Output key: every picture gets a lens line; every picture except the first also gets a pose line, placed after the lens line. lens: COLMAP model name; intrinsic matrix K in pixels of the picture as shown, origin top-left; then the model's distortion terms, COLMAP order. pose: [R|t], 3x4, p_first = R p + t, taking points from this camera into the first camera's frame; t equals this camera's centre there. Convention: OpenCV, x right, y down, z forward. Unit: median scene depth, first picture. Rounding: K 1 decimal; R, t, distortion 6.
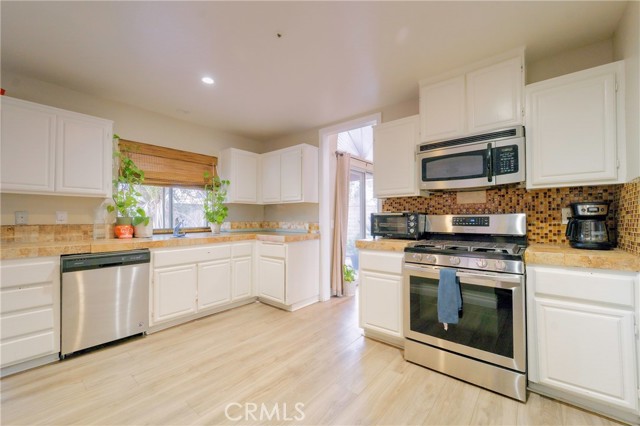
lens RADIAL K [[257.2, 0, 315.9], [0, 257.2, 214.2], [0, 0, 1]] dist [0.002280, -0.001225]
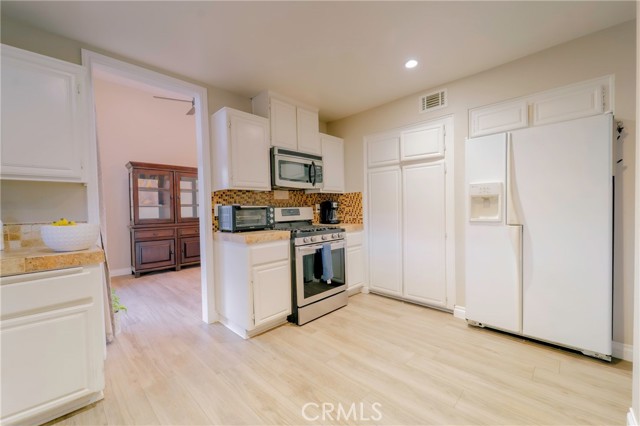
lens RADIAL K [[257.2, 0, 315.9], [0, 257.2, 214.9], [0, 0, 1]] dist [0.002280, -0.001225]
pose [[0.078611, -0.022675, 0.996647, -0.748376], [0.006590, 0.999731, 0.022225, 0.011756], [-0.996884, 0.004821, 0.078740, 0.726438]]
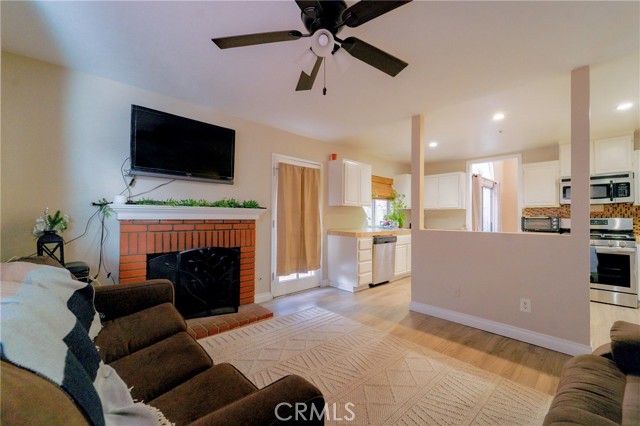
lens RADIAL K [[257.2, 0, 317.8], [0, 257.2, 213.4], [0, 0, 1]] dist [0.002280, -0.001225]
pose [[0.991142, 0.007455, -0.132600, -1.000127], [-0.007929, 0.999964, -0.003048, -0.011166], [0.132573, 0.004072, 0.991165, -0.954617]]
